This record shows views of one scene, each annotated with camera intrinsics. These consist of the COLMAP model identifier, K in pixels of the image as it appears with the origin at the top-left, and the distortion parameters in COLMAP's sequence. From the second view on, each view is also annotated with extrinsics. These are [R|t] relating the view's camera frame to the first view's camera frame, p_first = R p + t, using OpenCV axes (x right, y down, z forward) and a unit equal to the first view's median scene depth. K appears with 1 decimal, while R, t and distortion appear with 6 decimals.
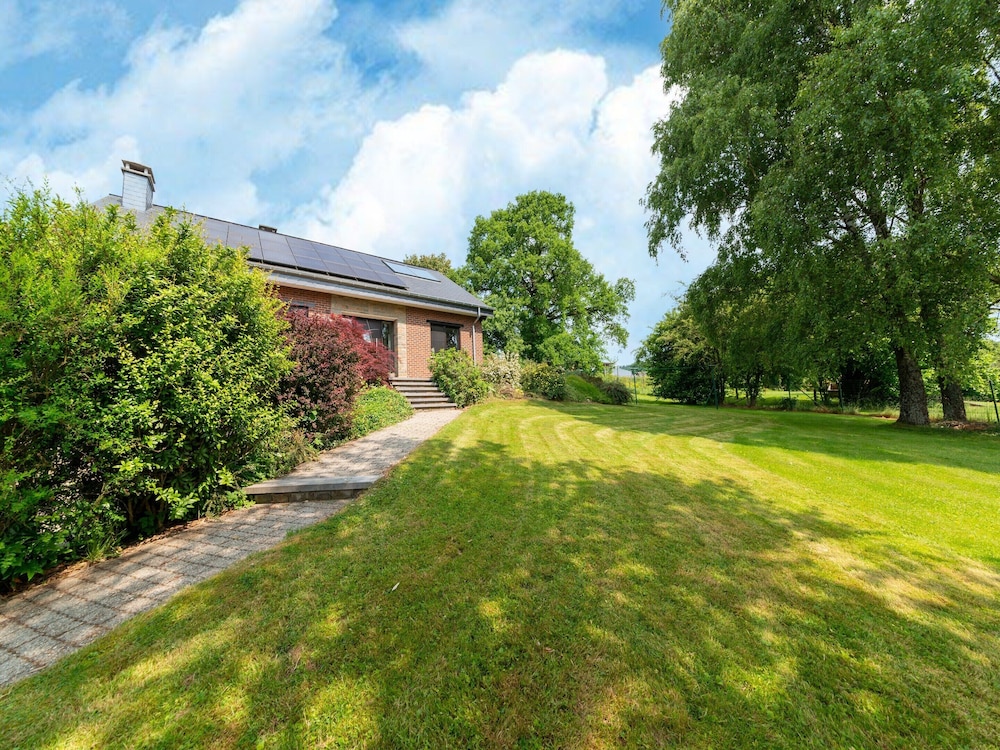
lens RADIAL K [[383.7, 0, 514.0], [0, 383.7, 374.3], [0, 0, 1]] dist [0.025023, -0.000104]
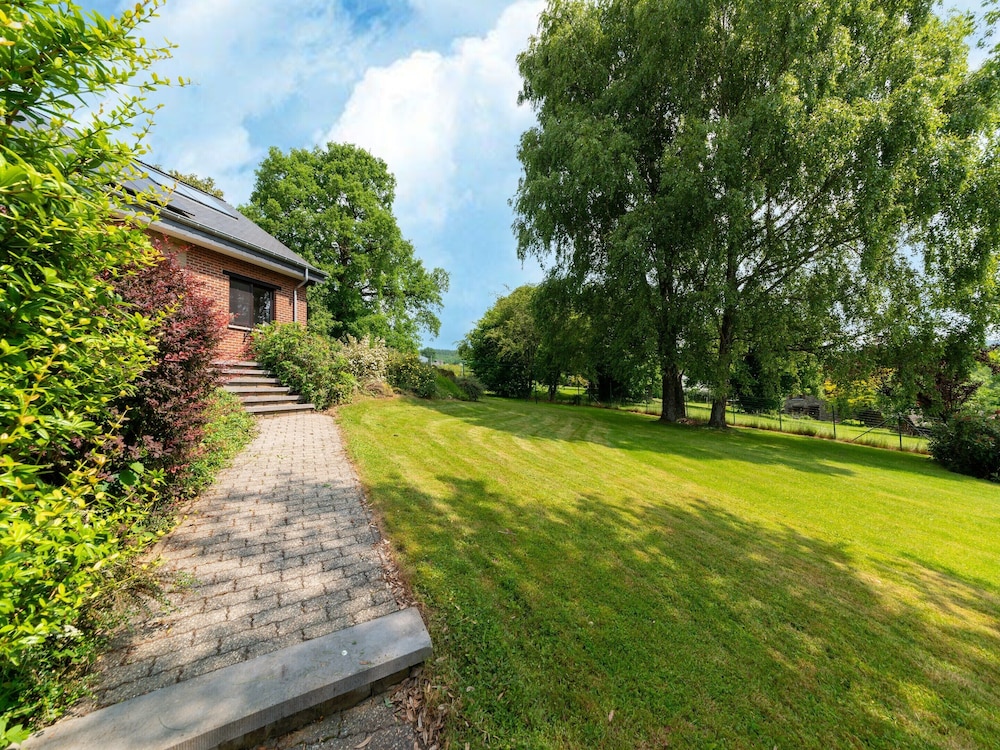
lens RADIAL K [[356.2, 0, 514.9], [0, 356.2, 383.5], [0, 0, 1]] dist [-0.001132, -0.000189]
pose [[0.827726, 0.047892, 0.559085, -0.104667], [-0.089800, 0.994815, 0.047732, -0.013266], [-0.553901, -0.089714, 0.827735, 0.124711]]
